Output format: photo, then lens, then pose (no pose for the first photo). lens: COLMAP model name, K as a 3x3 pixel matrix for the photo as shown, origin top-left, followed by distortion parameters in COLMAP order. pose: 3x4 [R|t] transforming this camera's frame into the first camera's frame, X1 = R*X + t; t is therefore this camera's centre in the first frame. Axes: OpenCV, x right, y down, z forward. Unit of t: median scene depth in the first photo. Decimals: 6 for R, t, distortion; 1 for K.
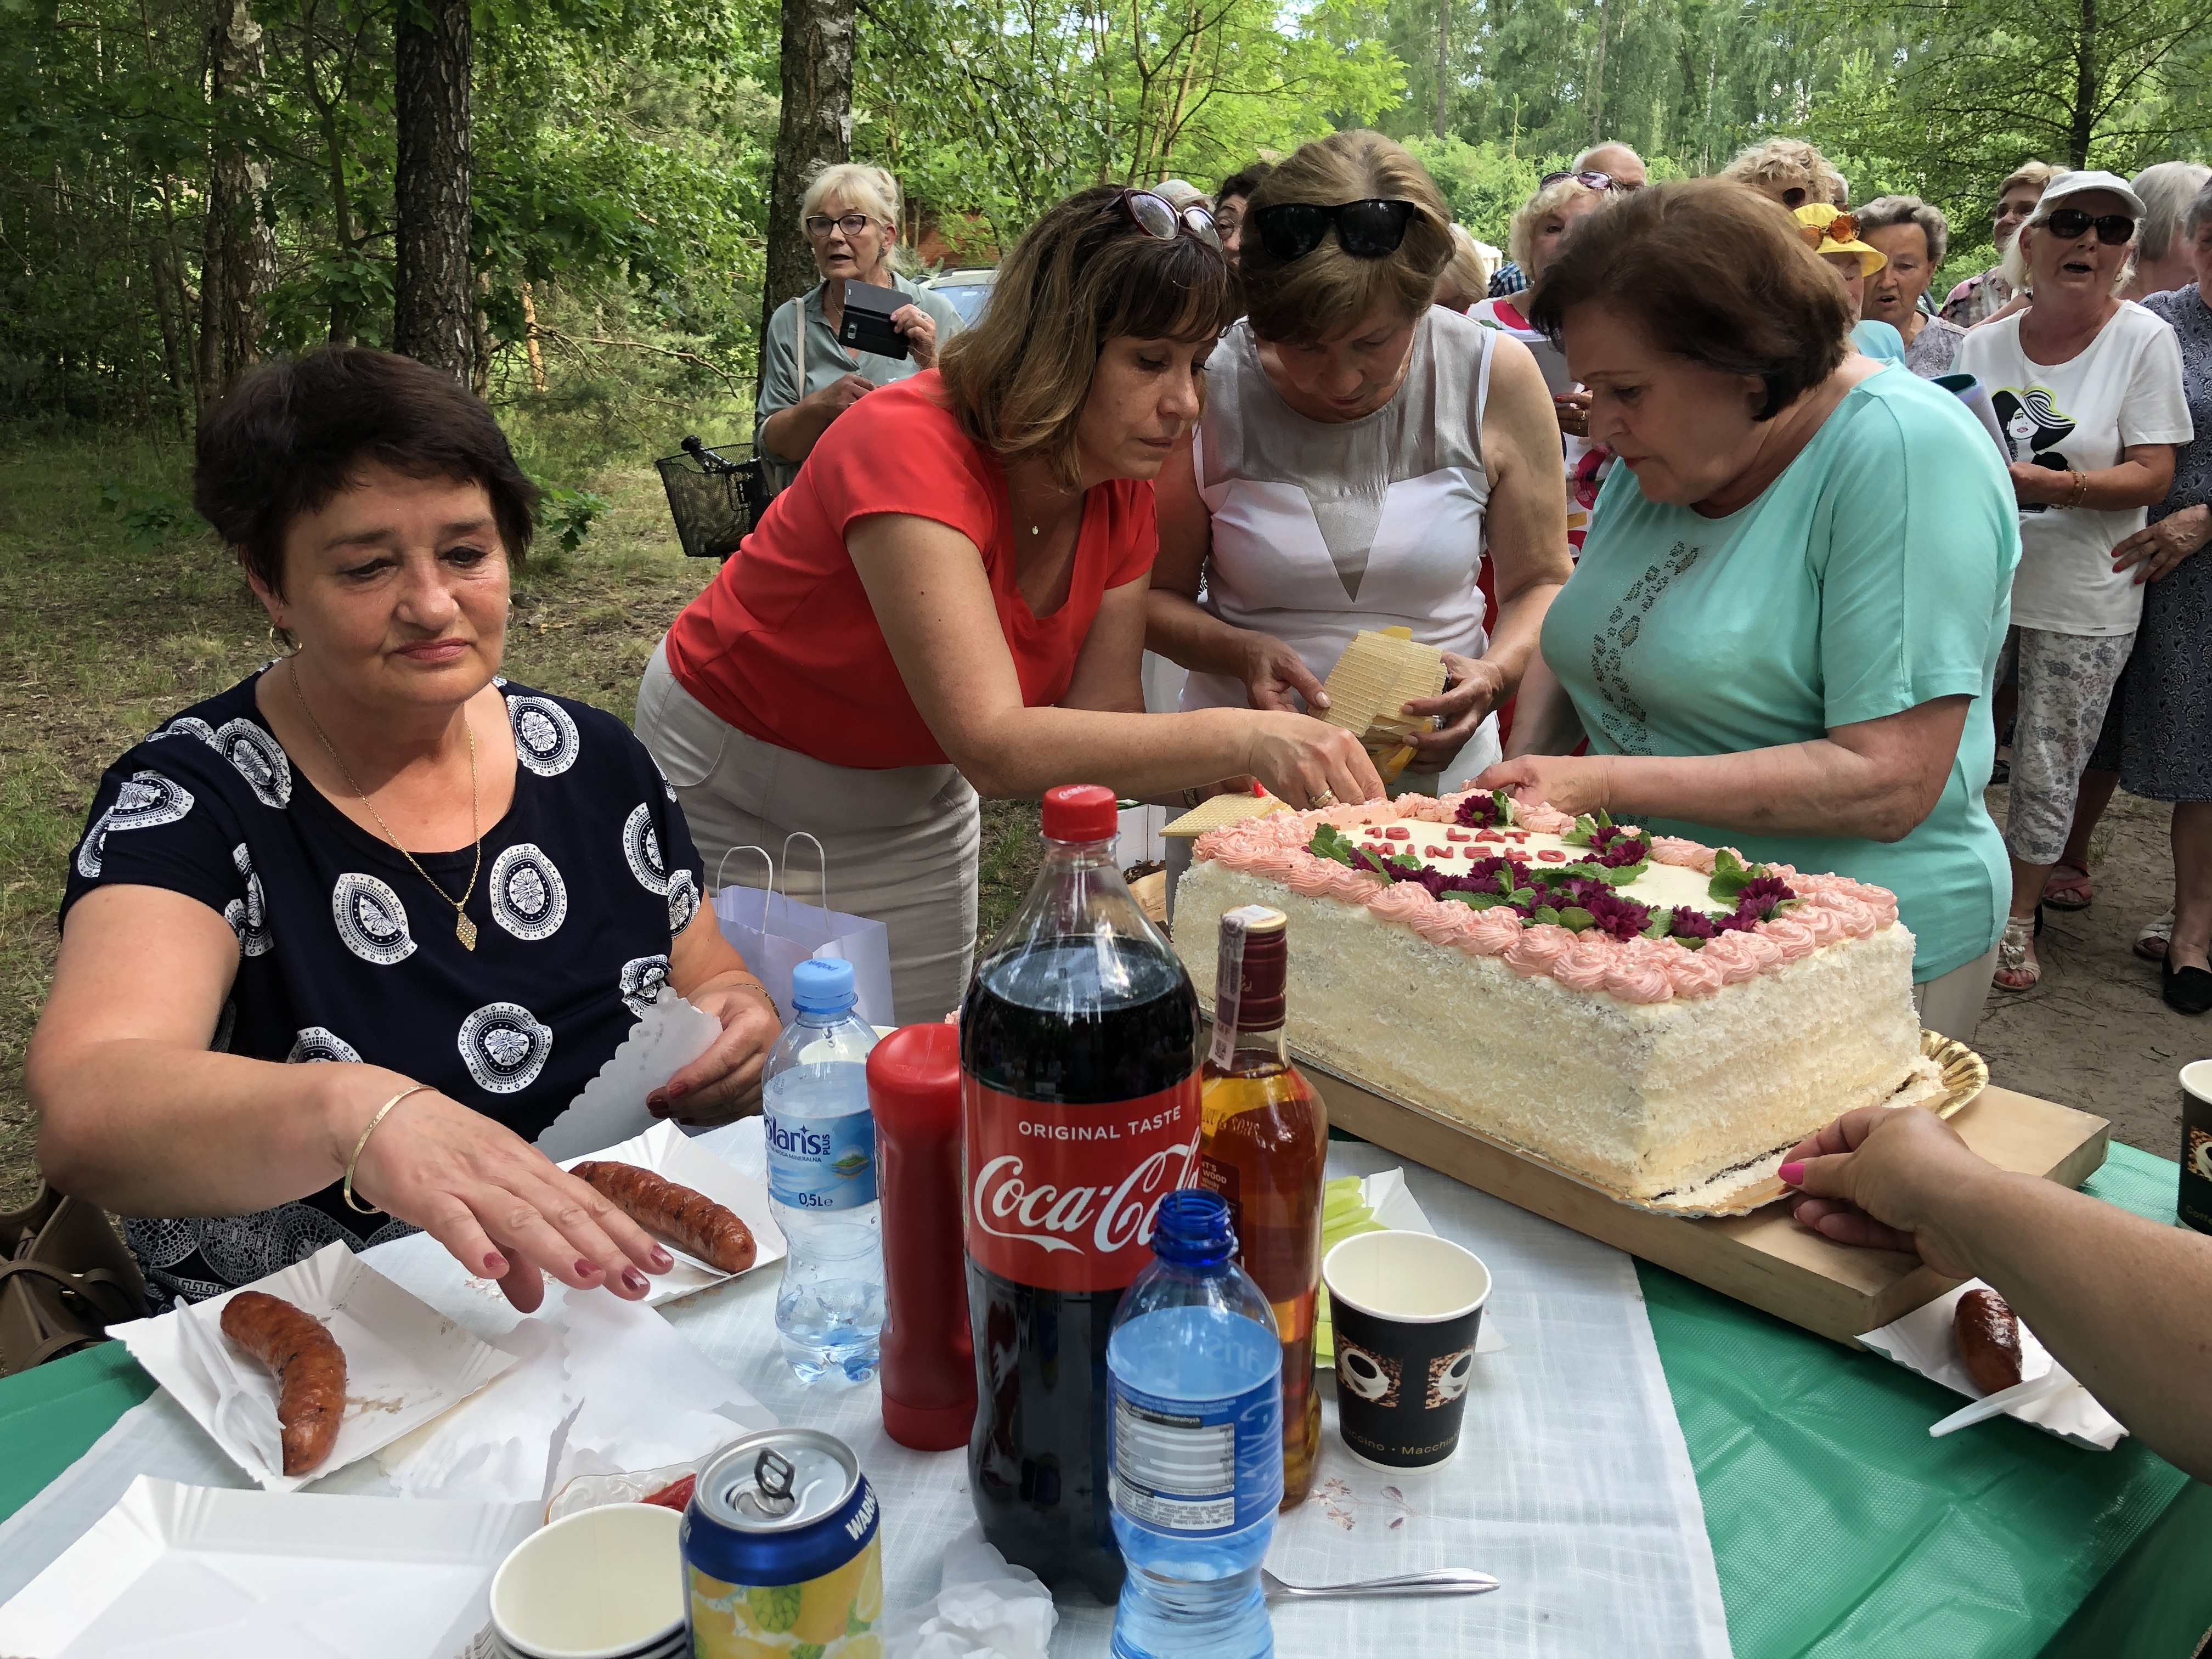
lens RADIAL K [[1909.5, 0, 1098.7], [0, 1909.5, 824.5], [0, 0, 1]] dist [0.027789, 0.011744]
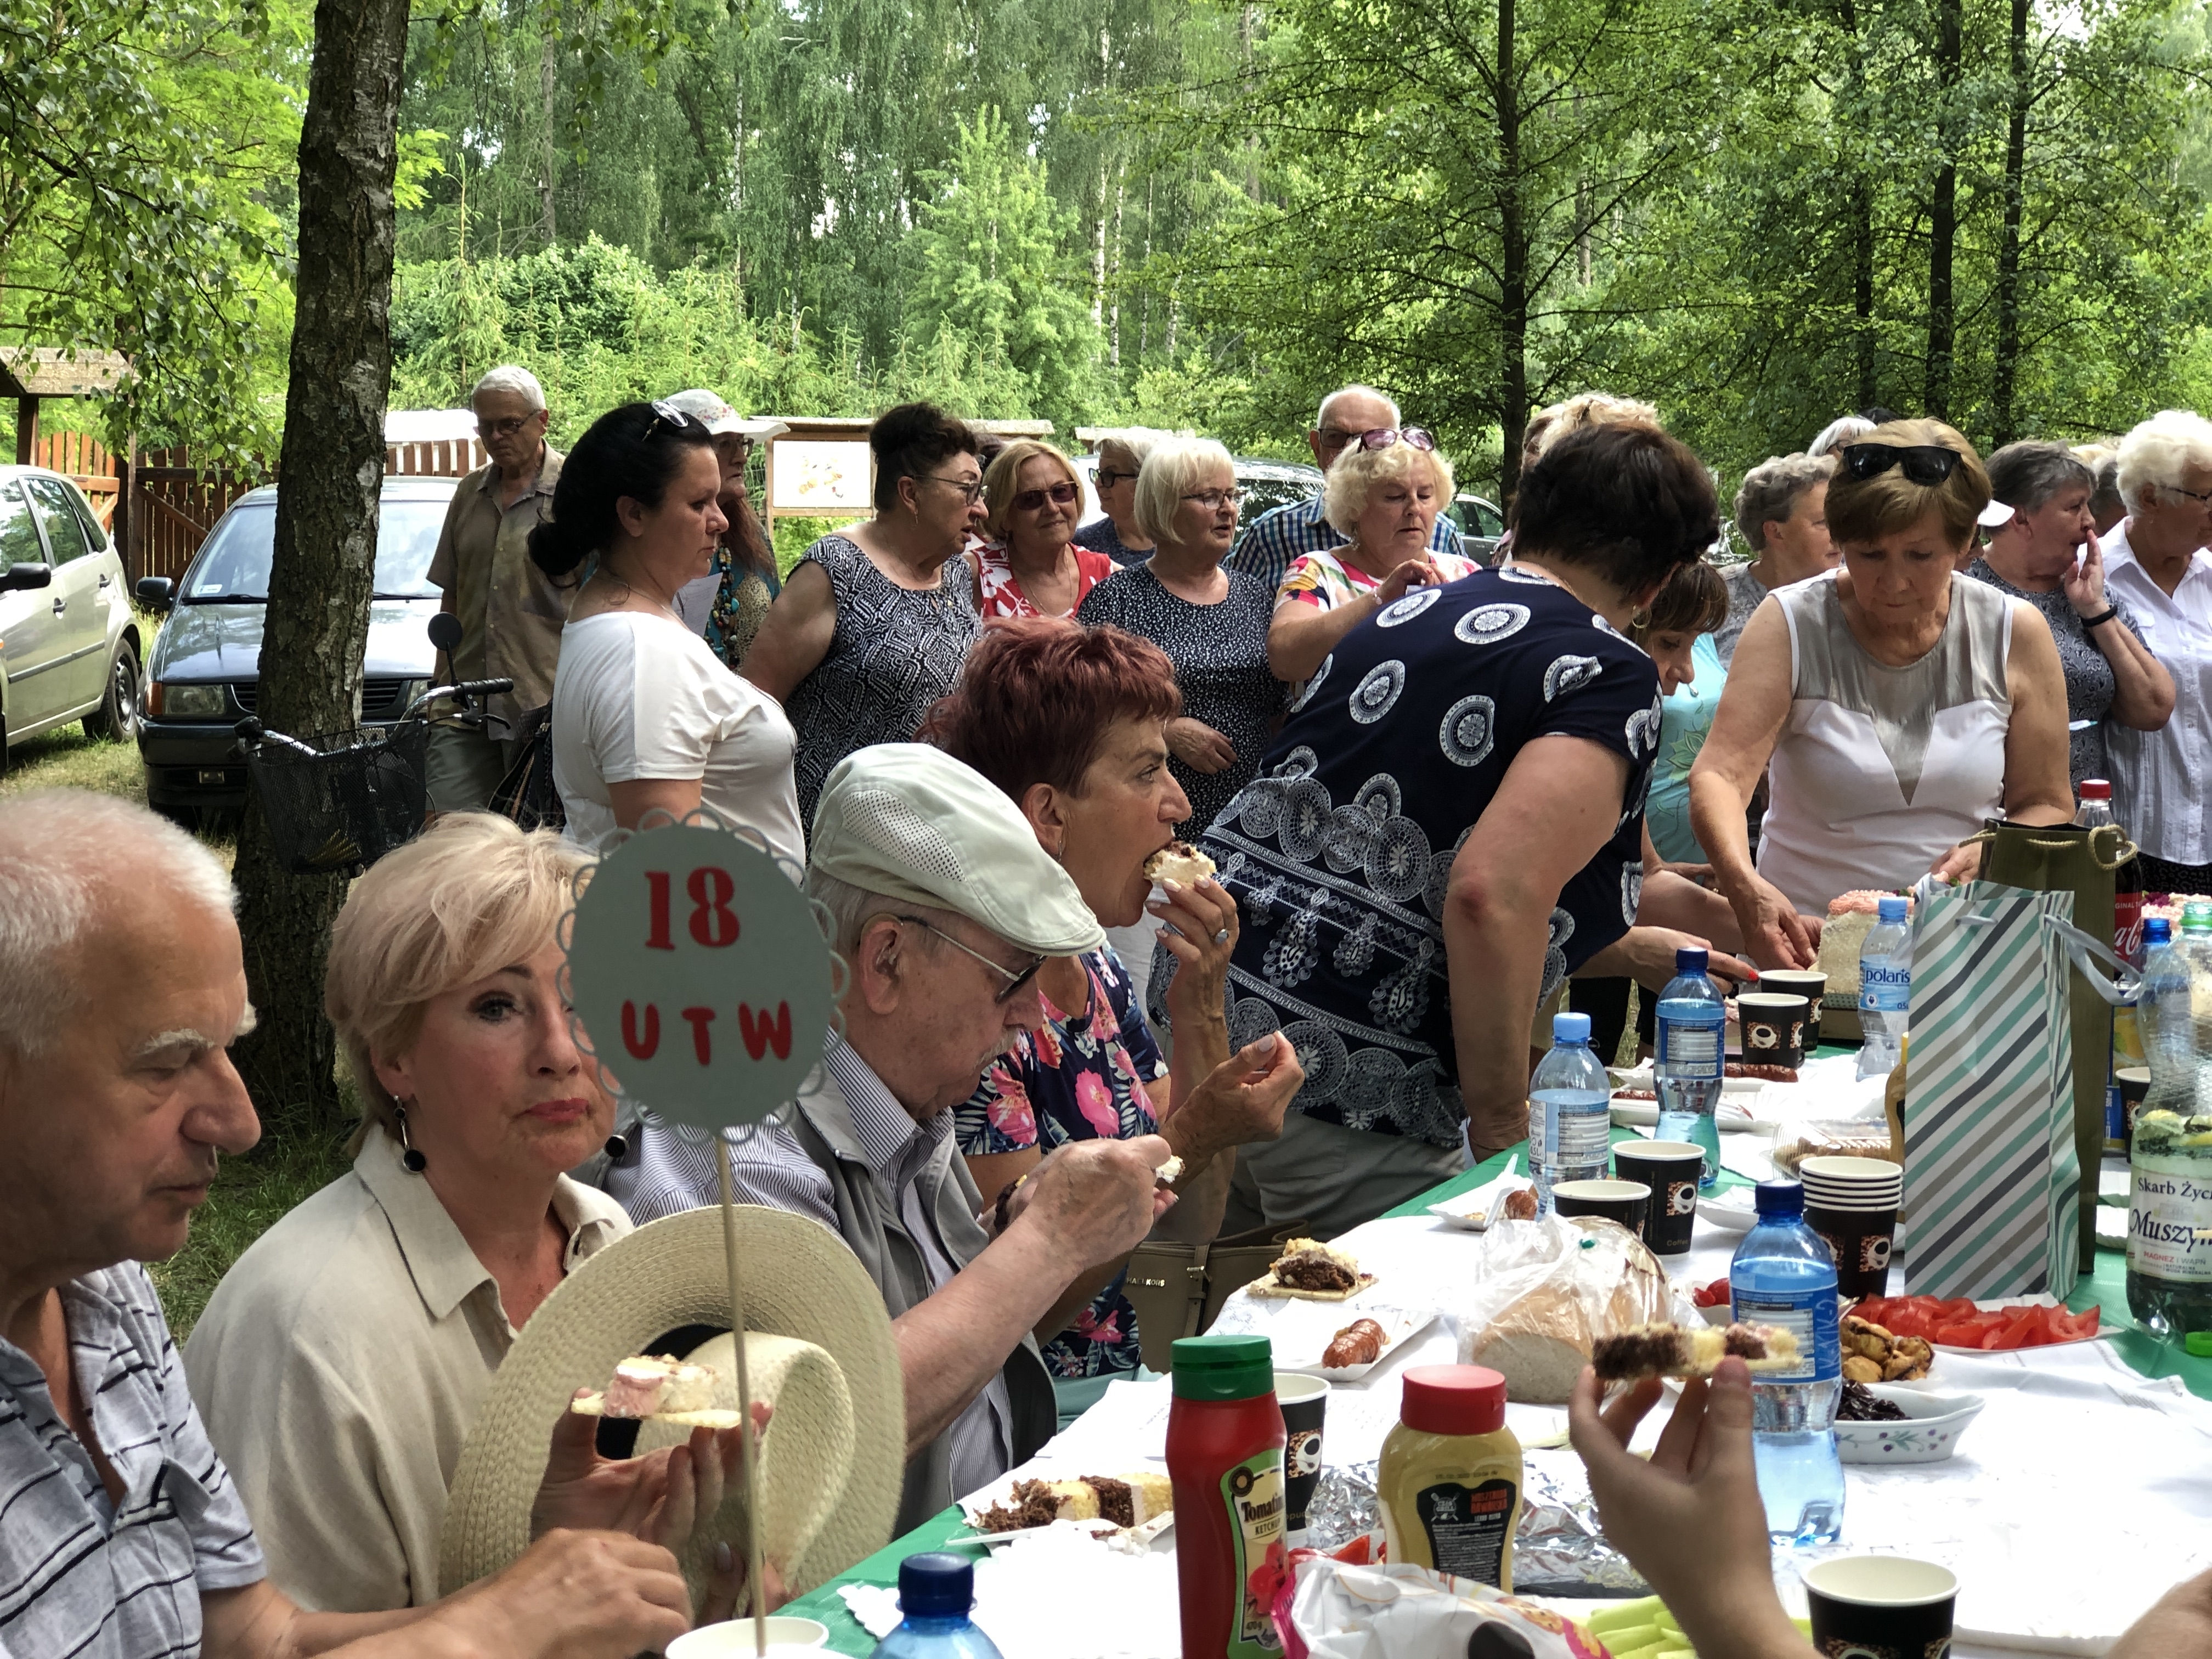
lens RADIAL K [[3838.2, 0, 1109.7], [0, 3838.2, 834.6], [0, 0, 1]] dist [0.064231, -0.106938]
pose [[0.920932, -0.019714, 0.389224, -0.322158], [0.089620, 0.982668, -0.162274, 0.074867], [-0.379278, 0.184325, 0.906737, -0.311380]]
